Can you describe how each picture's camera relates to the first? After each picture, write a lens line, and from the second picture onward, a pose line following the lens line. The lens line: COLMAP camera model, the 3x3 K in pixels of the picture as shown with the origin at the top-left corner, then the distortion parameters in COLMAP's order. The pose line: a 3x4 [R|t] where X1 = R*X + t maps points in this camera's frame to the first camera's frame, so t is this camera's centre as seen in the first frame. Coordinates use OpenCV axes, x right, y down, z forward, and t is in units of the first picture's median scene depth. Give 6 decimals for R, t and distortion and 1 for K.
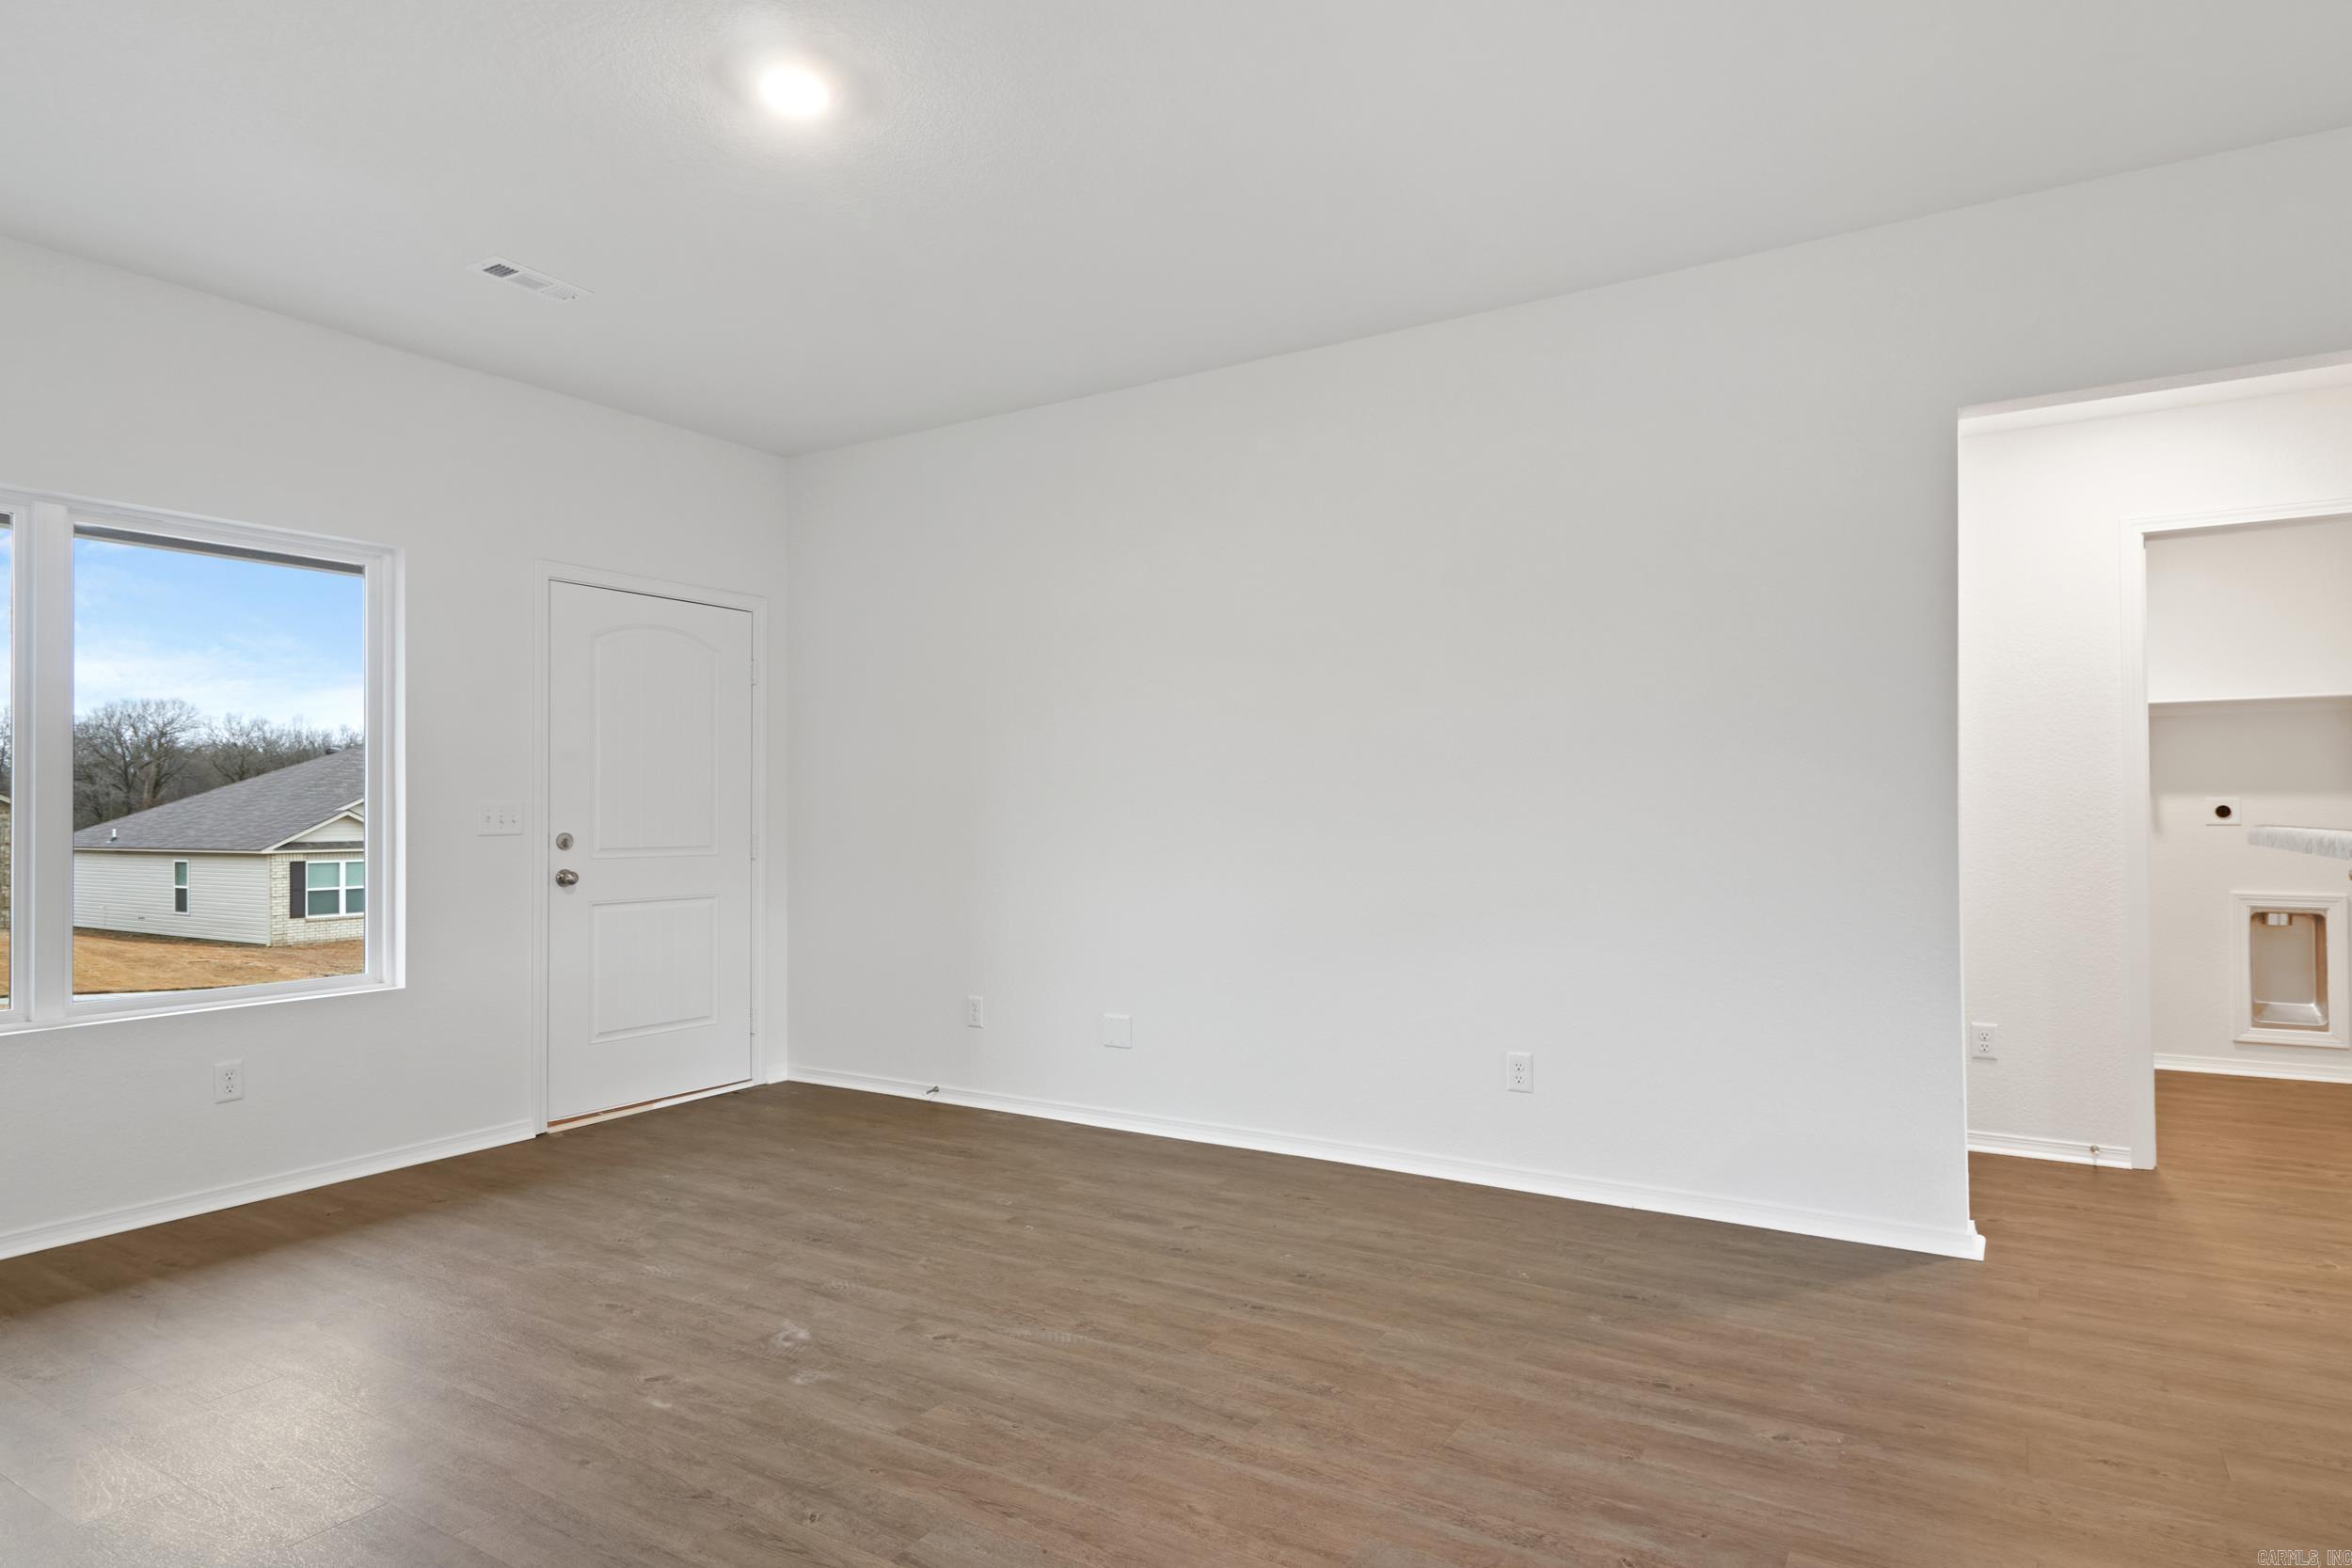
lens RADIAL K [[1307.9, 0, 1179.4], [0, 1307.9, 766.4], [0, 0, 1]] dist [0.017646, -0.008853]
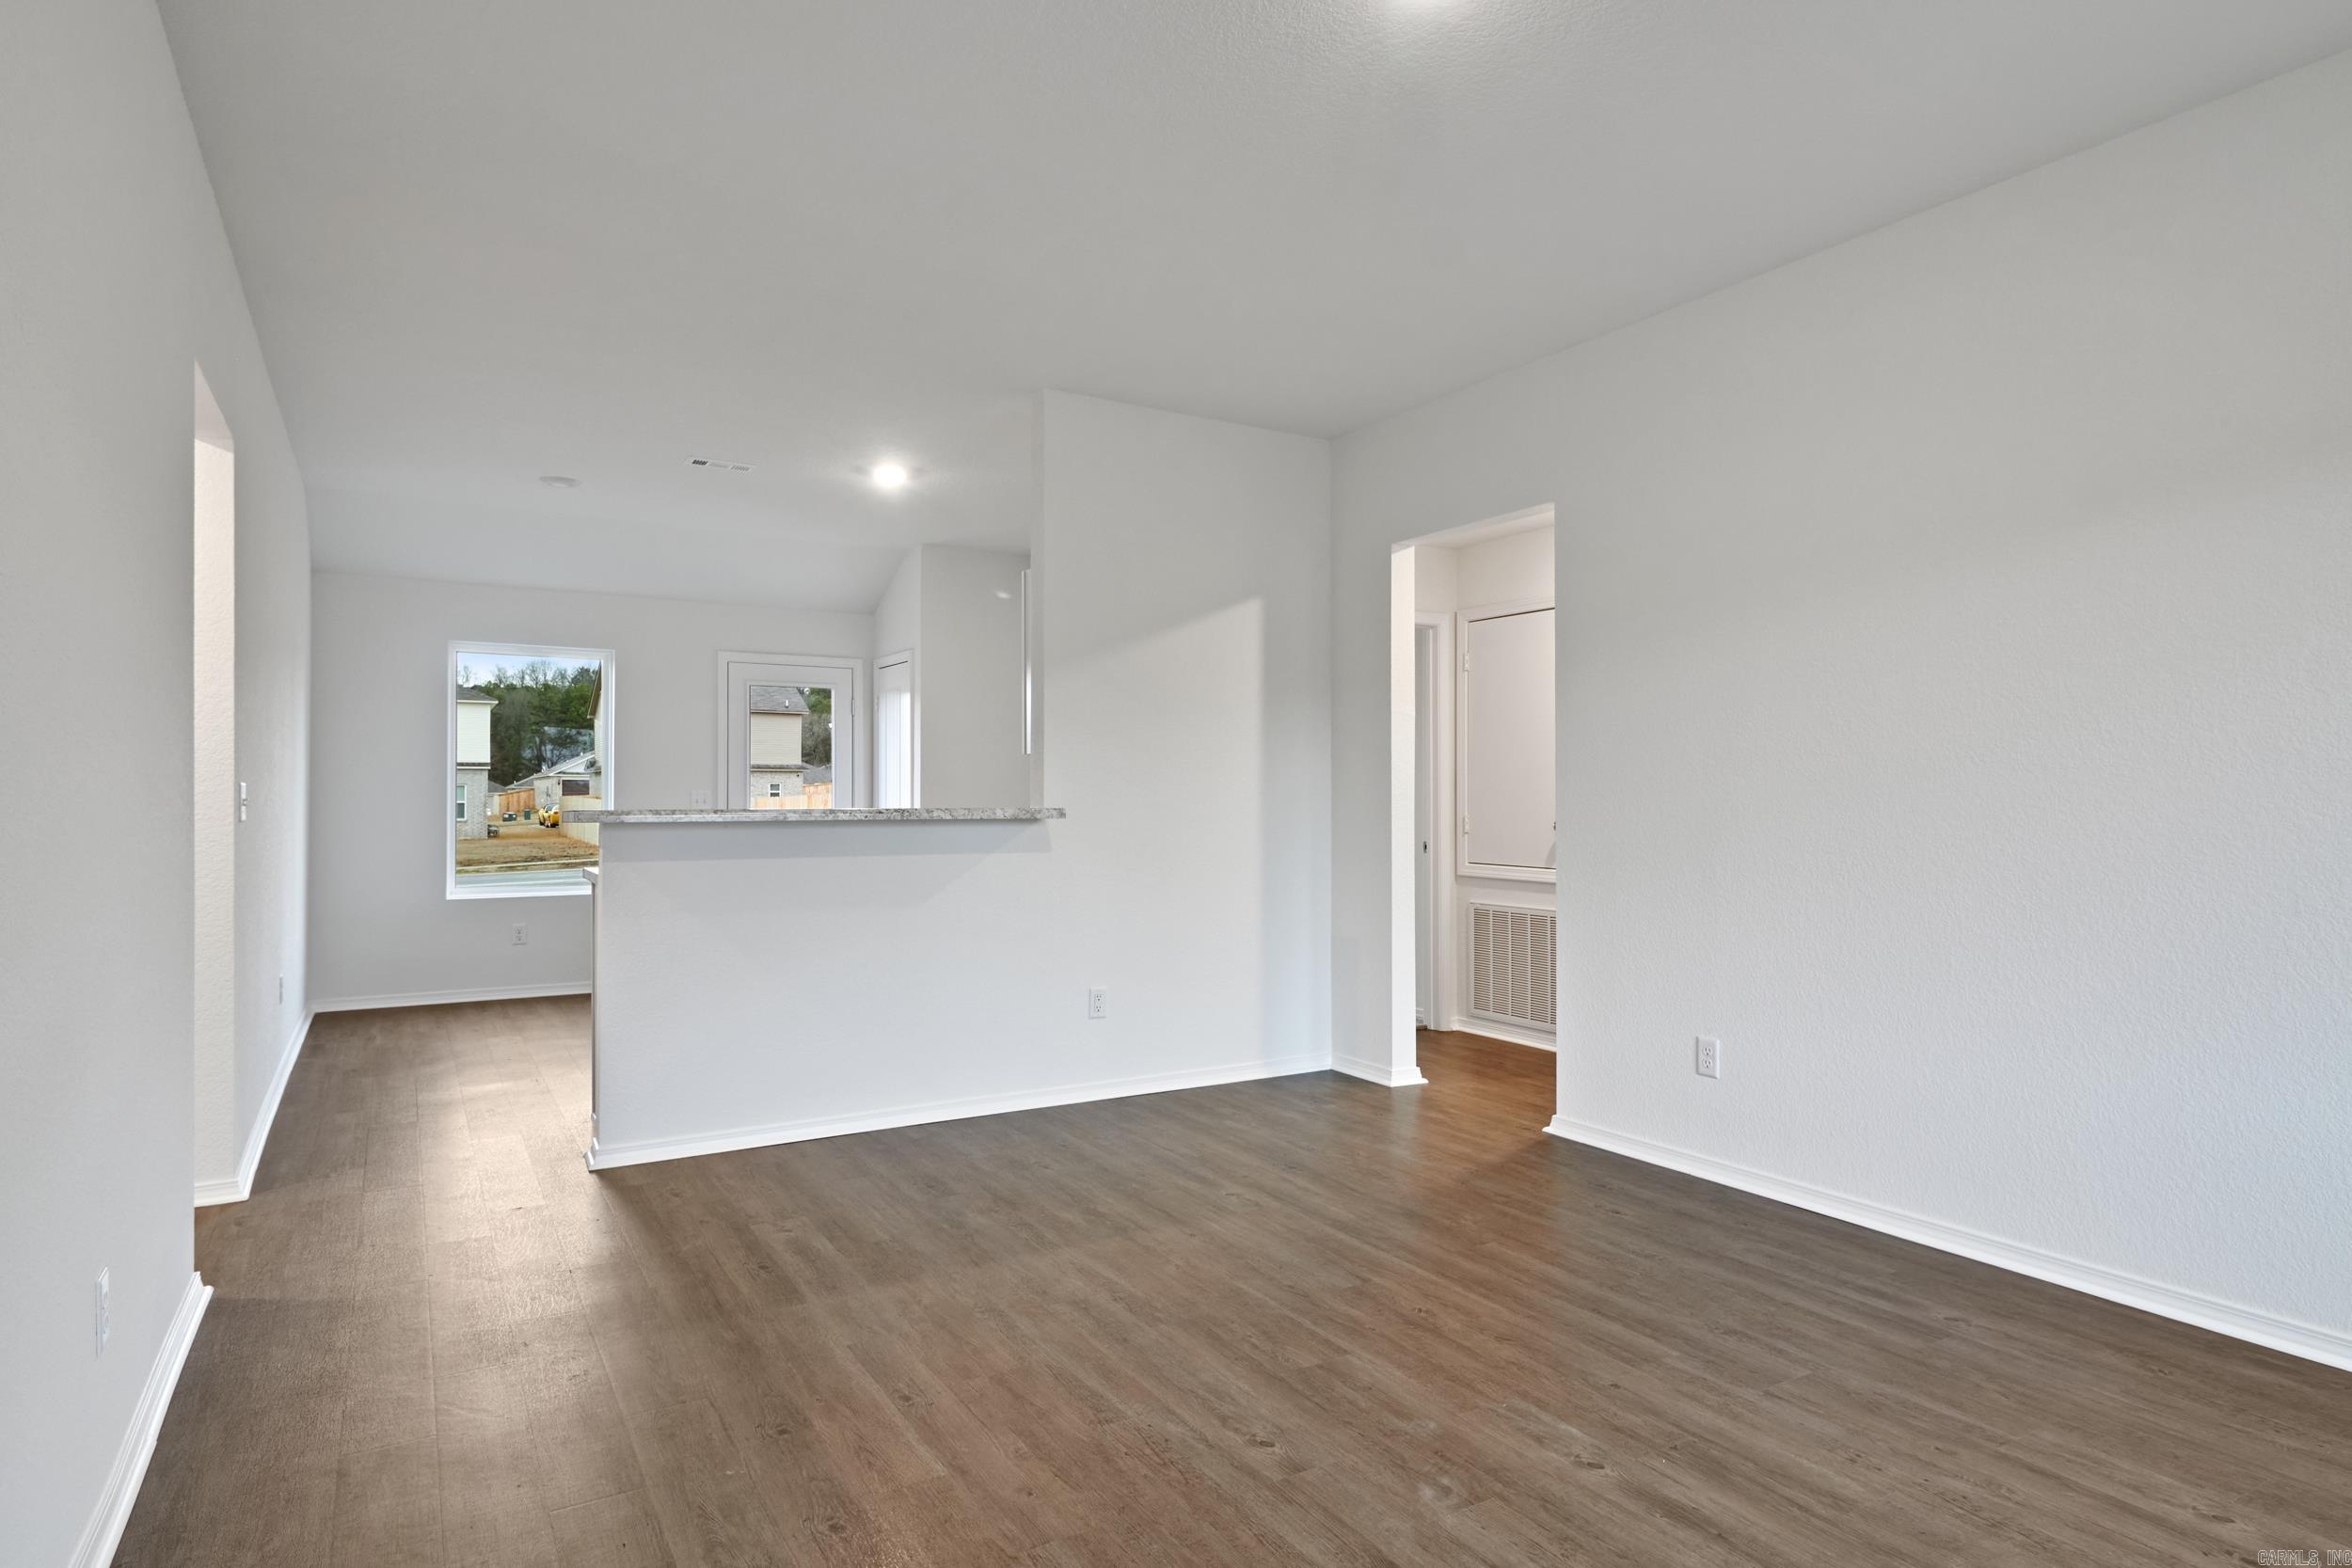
lens RADIAL K [[1307.9, 0, 1201.4], [0, 1307.9, 789.8], [0, 0, 1]] dist [0.017646, -0.008853]
pose [[-0.899314, 0.011226, 0.437160, -0.481562], [-0.005586, 0.999294, -0.037153, 0.048213], [-0.437268, -0.035855, -0.898616, 1.668181]]
